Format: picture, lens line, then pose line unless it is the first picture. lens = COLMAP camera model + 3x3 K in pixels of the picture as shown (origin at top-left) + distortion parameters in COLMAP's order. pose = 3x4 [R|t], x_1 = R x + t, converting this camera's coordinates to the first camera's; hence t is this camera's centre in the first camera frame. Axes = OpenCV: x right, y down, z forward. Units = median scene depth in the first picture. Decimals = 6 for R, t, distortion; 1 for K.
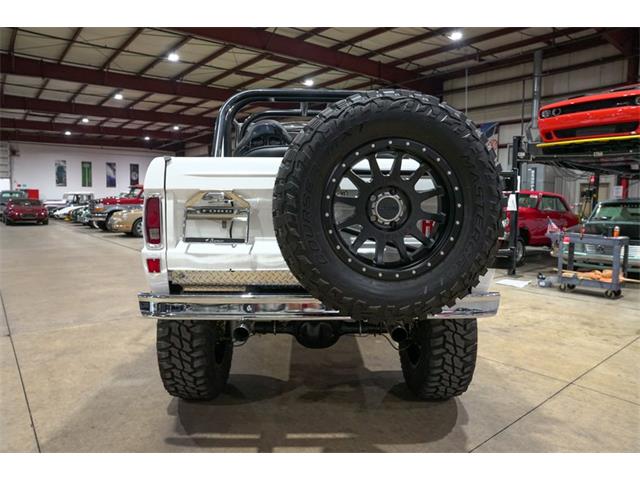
lens RADIAL K [[438.3, 0, 321.9], [0, 438.3, 239.7], [0, 0, 1]] dist [-0.144196, 0.110891]
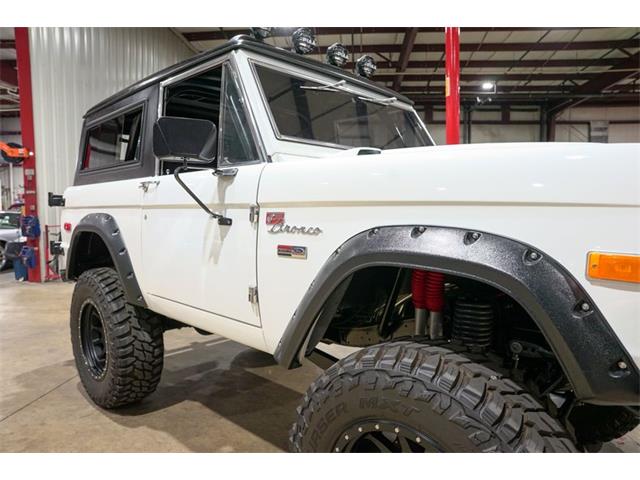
lens RADIAL K [[438.3, 0, 321.9], [0, 438.3, 239.7], [0, 0, 1]] dist [-0.144196, 0.110891]
pose [[-0.701217, 0.040757, -0.711782, 0.779966], [-0.066979, 0.990183, 0.122682, -0.224533], [0.709795, 0.133701, -0.691604, 2.550357]]
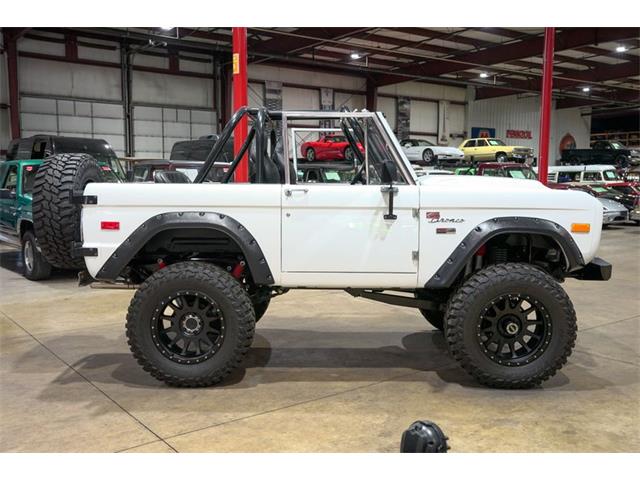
lens RADIAL K [[632.4, 0, 323.3], [0, 632.4, 239.4], [0, 0, 1]] dist [0.009364, 0.102850]
pose [[-0.037137, 0.085427, -0.995652, 2.350006], [-0.091135, 0.991898, 0.088504, -0.237364], [0.995146, 0.094025, -0.029050, 1.737475]]
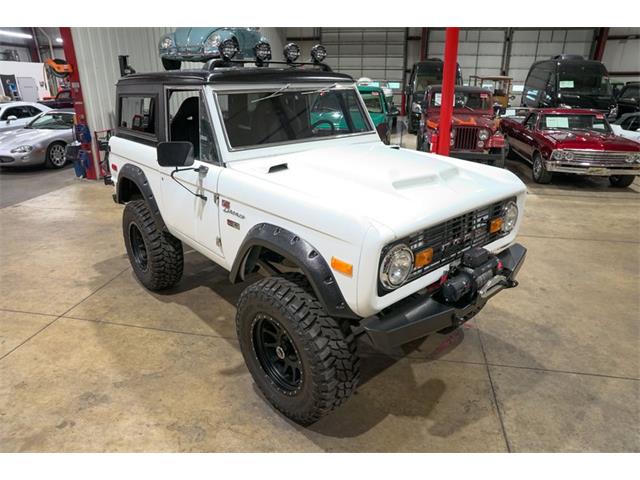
lens RADIAL K [[438.3, 0, 321.9], [0, 438.3, 239.7], [0, 0, 1]] dist [-0.144196, 0.110891]
pose [[-0.768640, 0.217248, -0.601661, 0.896745], [-0.063171, 0.910186, 0.409353, -0.600319], [0.636554, 0.352653, -0.685882, 3.076646]]
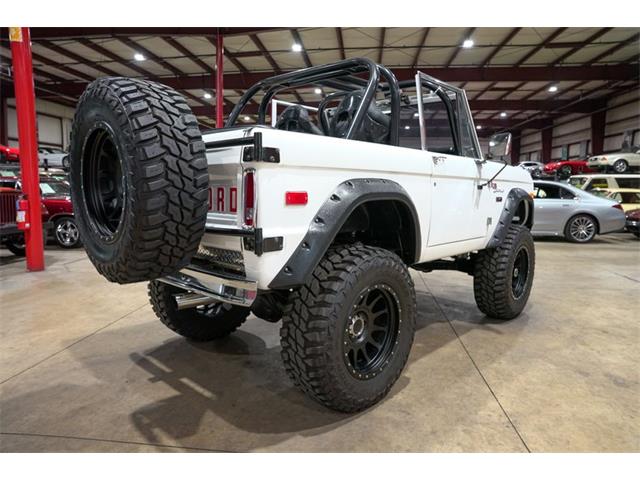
lens RADIAL K [[438.3, 0, 321.9], [0, 438.3, 239.7], [0, 0, 1]] dist [-0.144196, 0.110891]
pose [[0.707479, 0.080945, -0.702084, 1.016771], [-0.064164, 0.996673, 0.050252, -0.008138], [0.703816, 0.009496, 0.710319, 0.439420]]
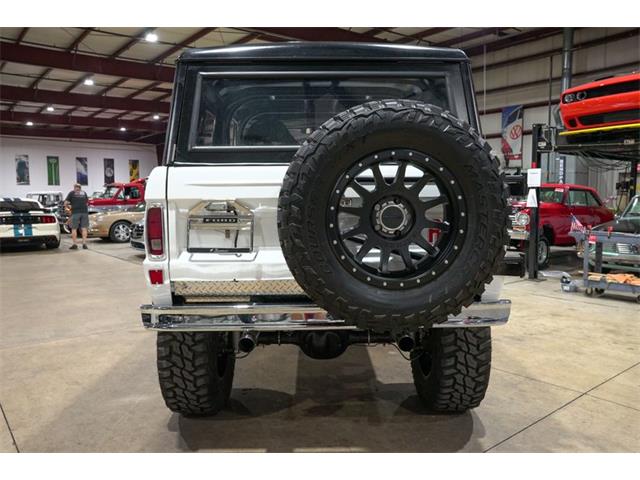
lens RADIAL K [[506.3, 0, 303.1], [0, 506.3, 239.7], [0, 0, 1]] dist [-0.062868, 0.004399]
pose [[0.999244, -0.017458, -0.034745, -0.010810], [0.017573, 0.999841, 0.003004, -0.020703], [0.034687, -0.003612, 0.999392, -0.130413]]
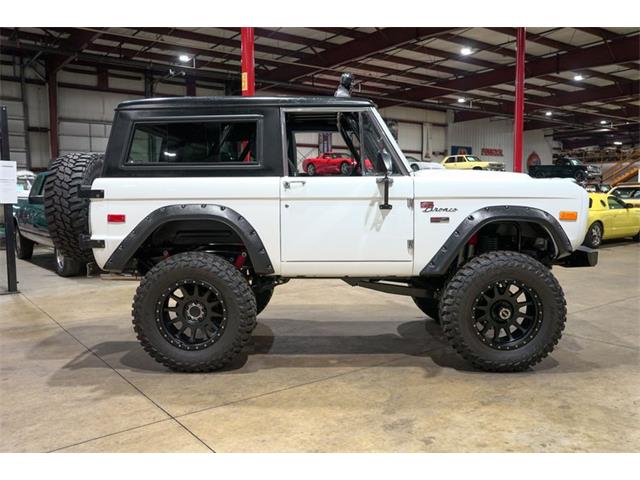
lens RADIAL K [[546.4, 0, 320.0], [0, 546.4, 240.0], [0, 0, 1]] dist [-0.015041, -0.000767]
pose [[-0.042839, 0.074451, -0.996304, 2.141456], [-0.080487, 0.993721, 0.077719, -0.164555], [0.995835, 0.083519, -0.036577, 1.744146]]
